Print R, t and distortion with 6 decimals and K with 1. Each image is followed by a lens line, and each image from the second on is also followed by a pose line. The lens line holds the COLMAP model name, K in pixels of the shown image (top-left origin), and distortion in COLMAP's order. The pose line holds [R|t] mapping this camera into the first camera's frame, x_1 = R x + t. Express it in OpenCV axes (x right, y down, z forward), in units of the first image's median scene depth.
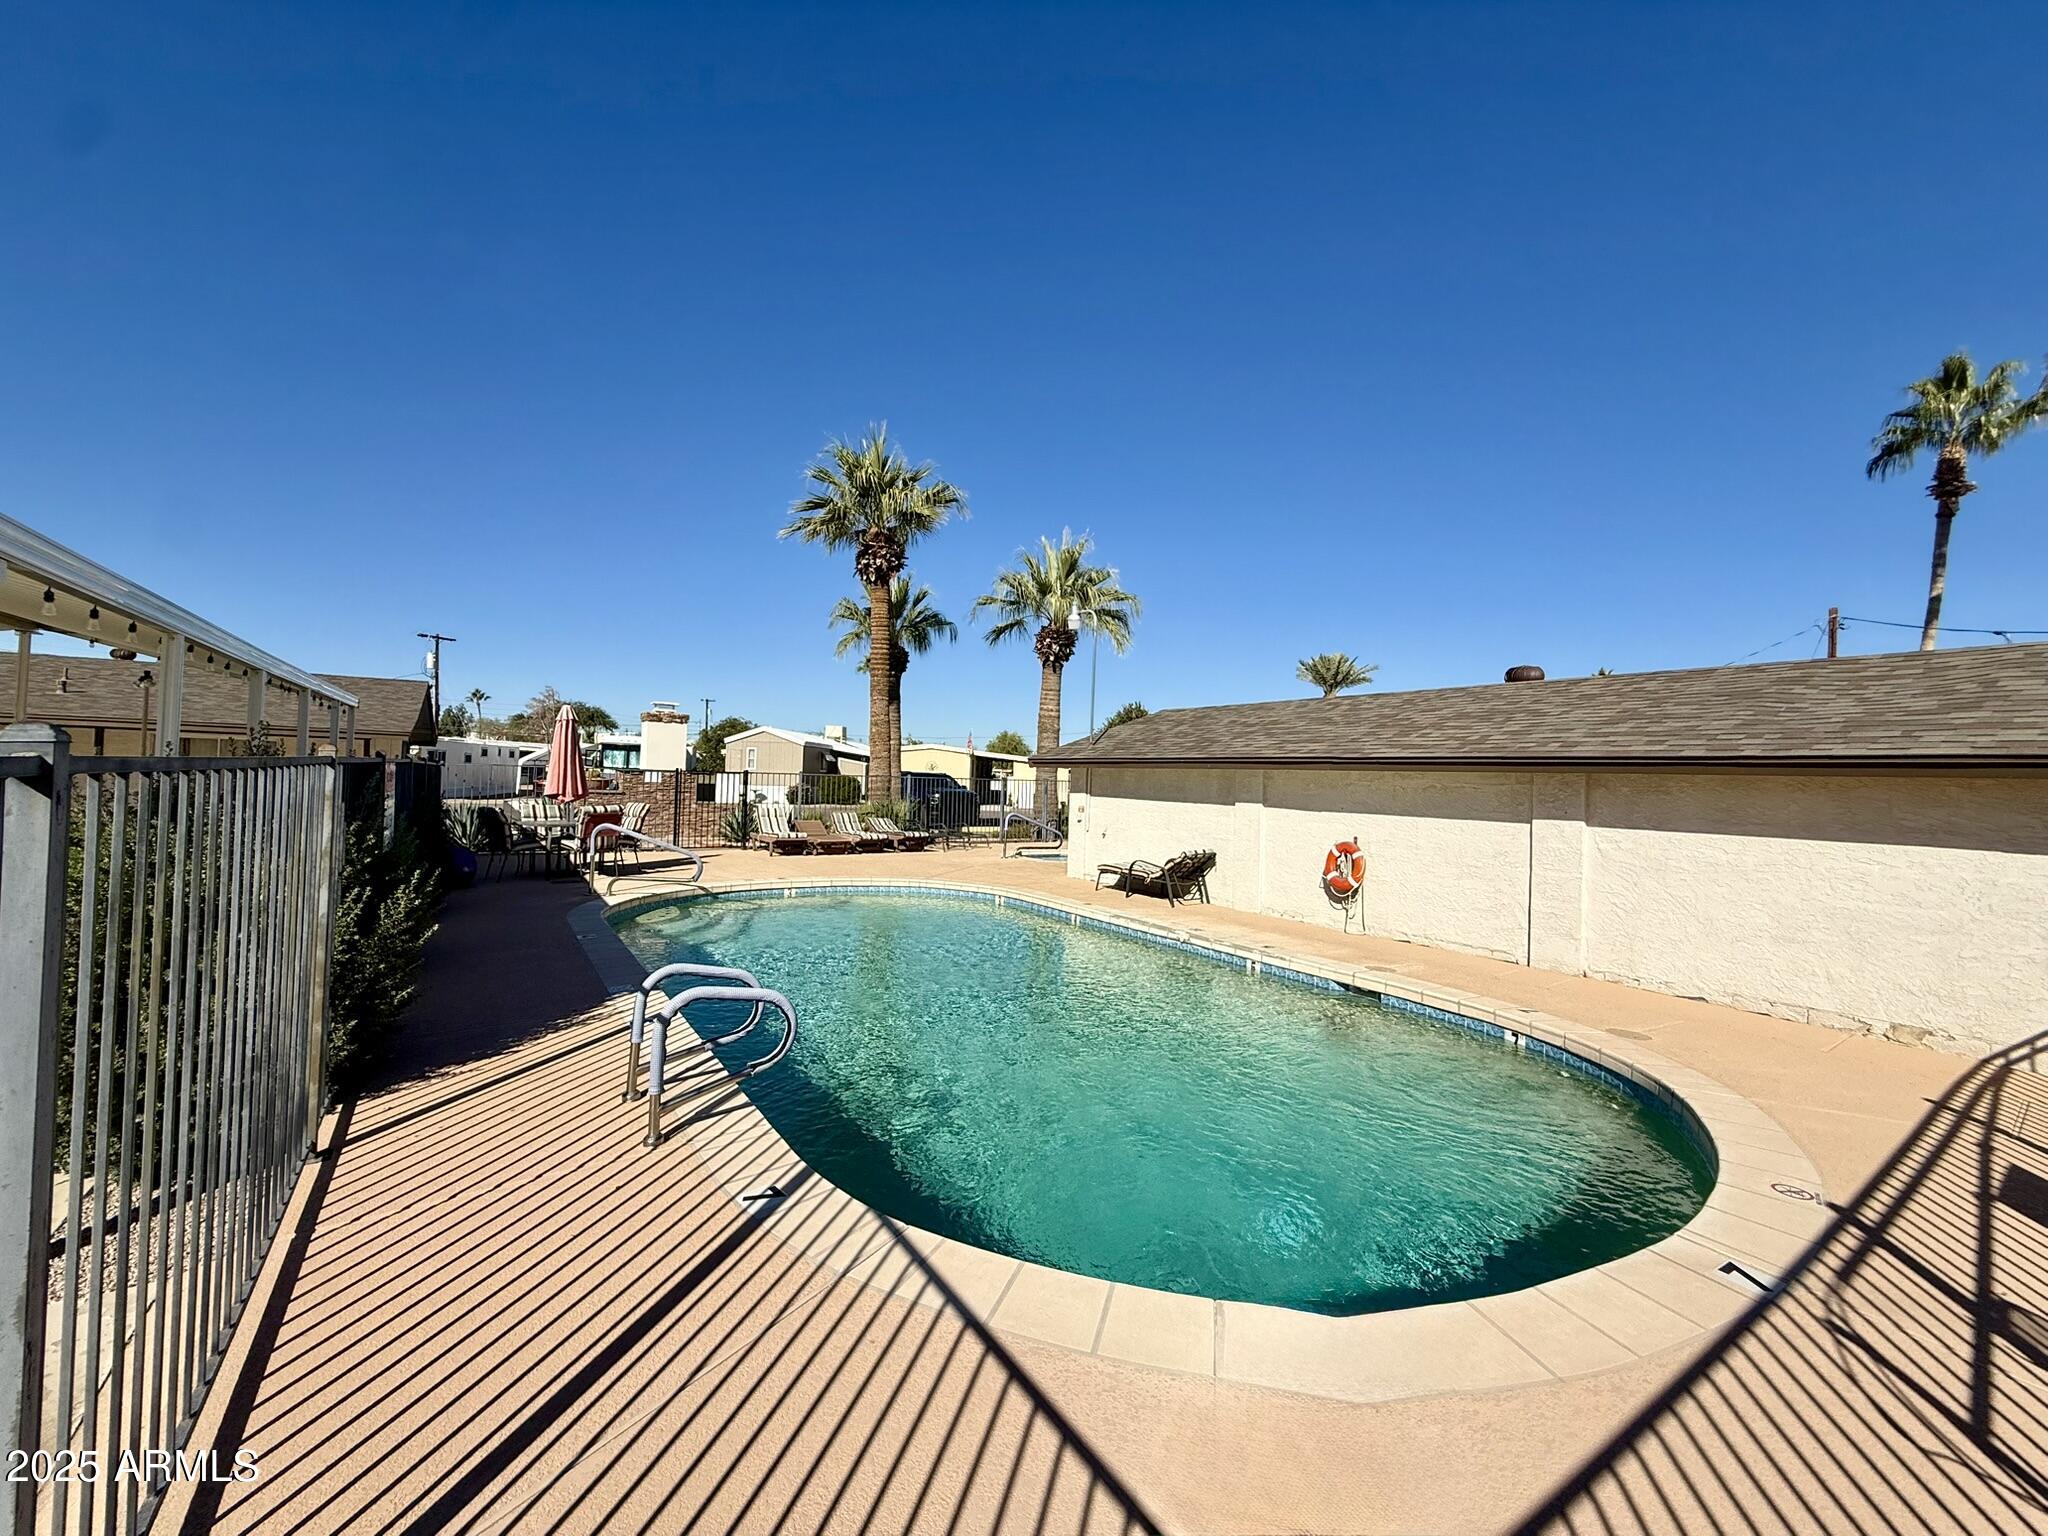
lens RADIAL K [[824.7, 0, 1024.0], [0, 824.7, 768.0], [0, 0, 1]] dist [-0.001099, -0.000016]
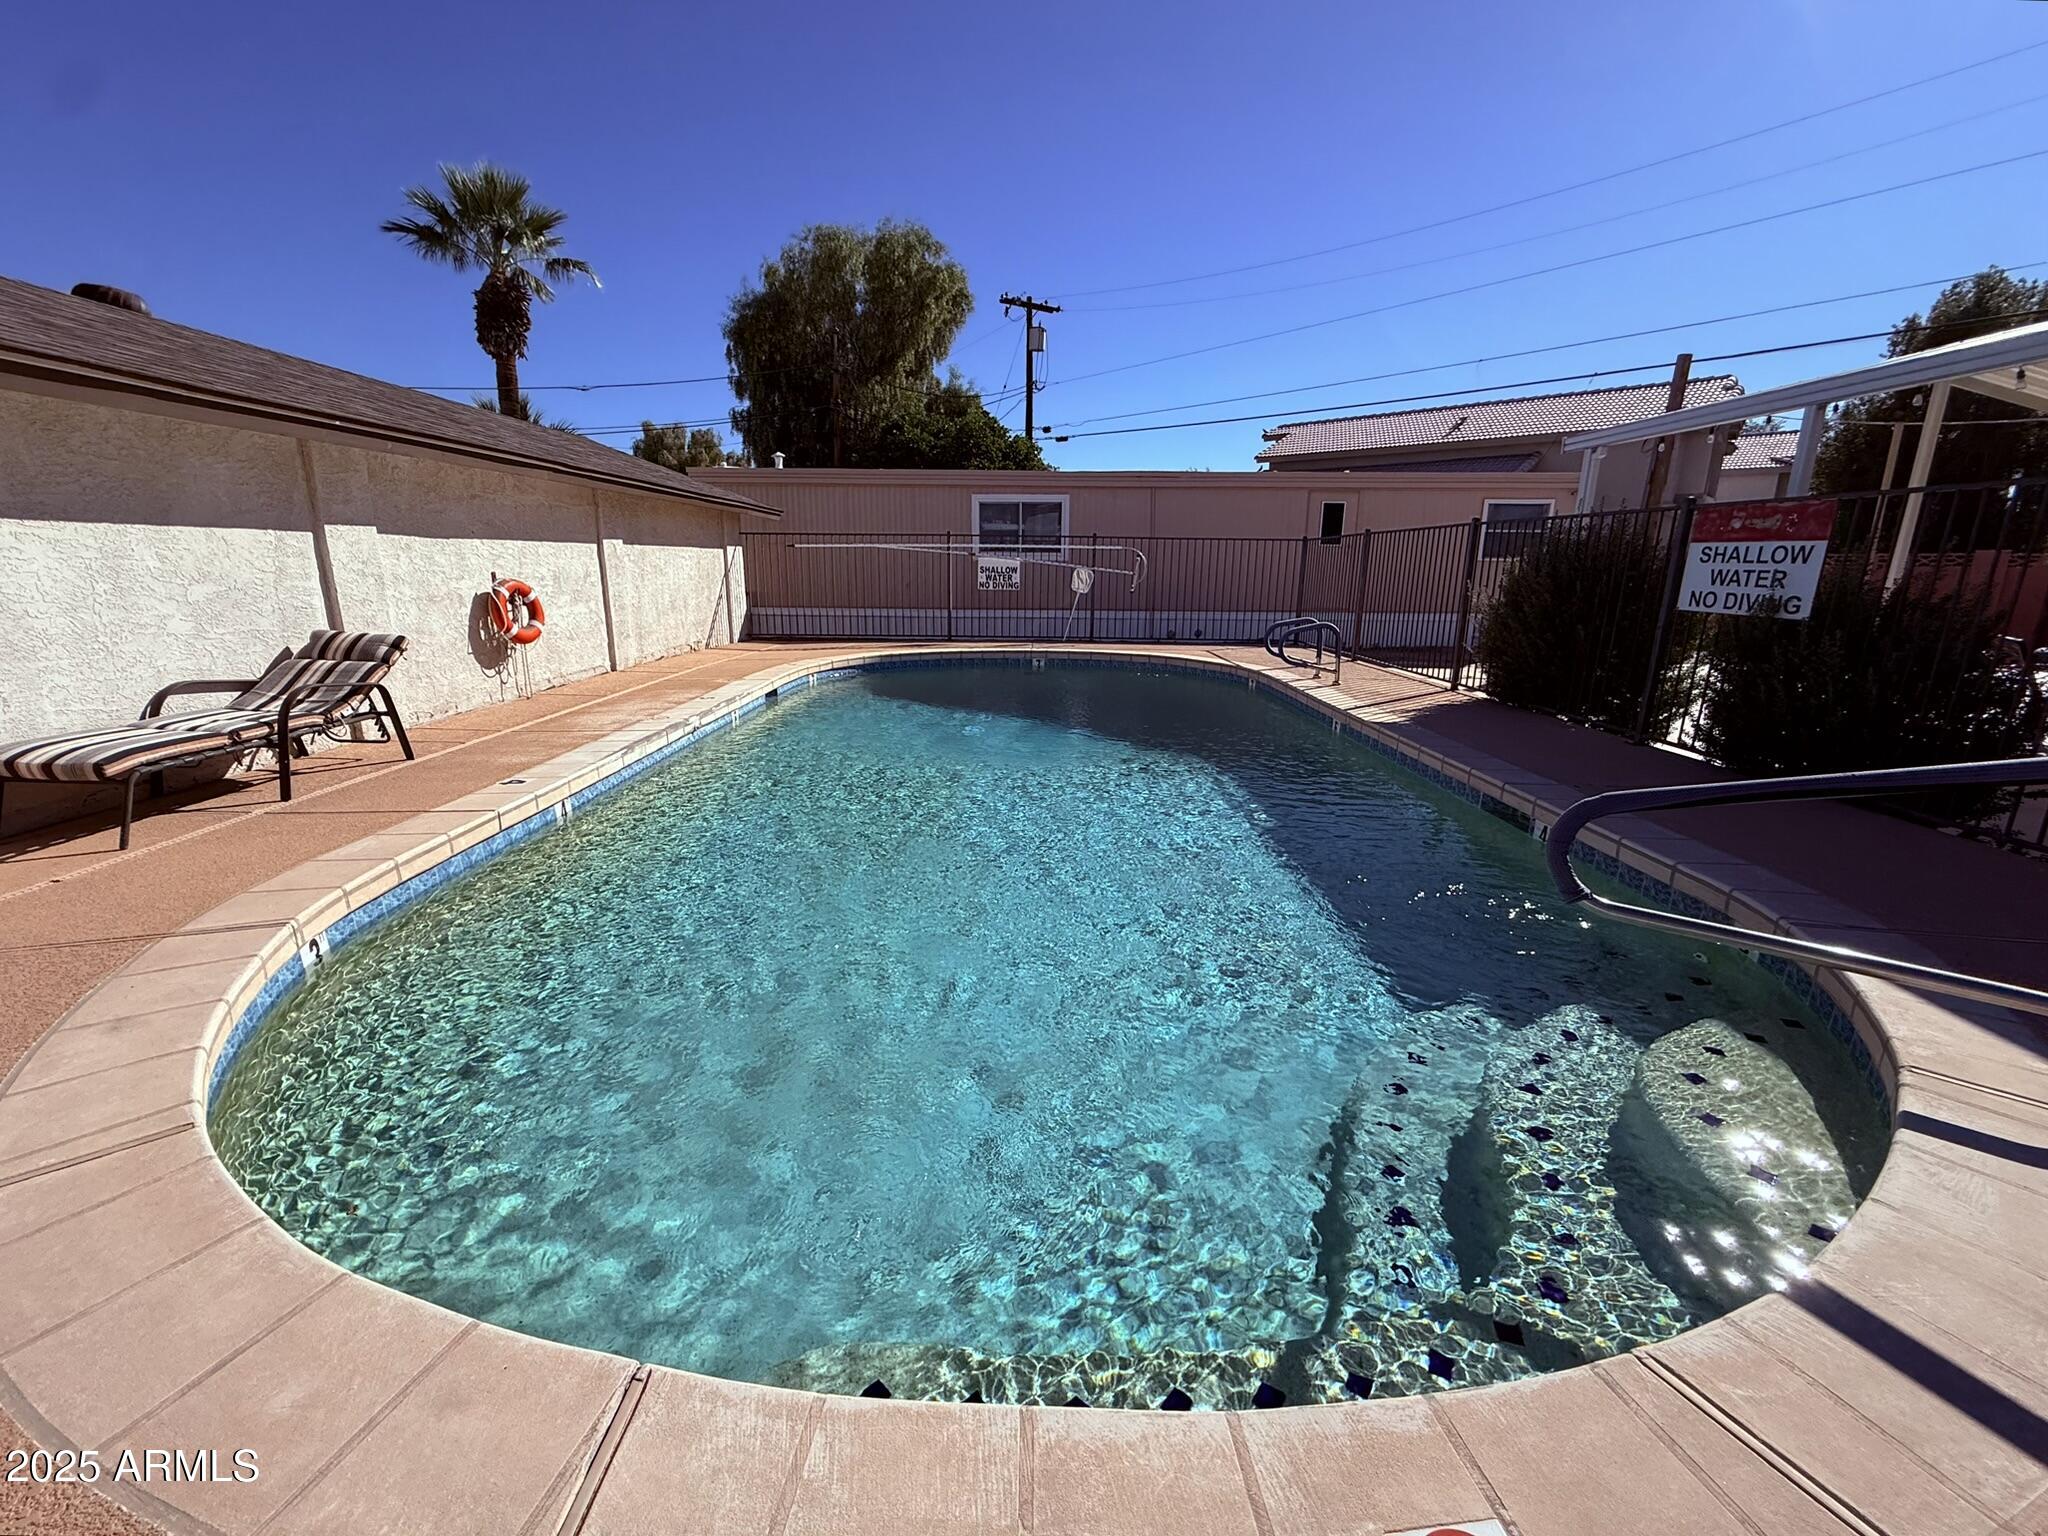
lens RADIAL K [[837.8, 0, 1024.0], [0, 837.8, 768.0], [0, 0, 1]] dist [-0.000534, 0.000107]
pose [[-0.835438, -0.167645, 0.523392, -0.229769], [-0.039026, 0.968032, 0.247772, 0.027052], [-0.548198, 0.186572, -0.815273, 0.762275]]
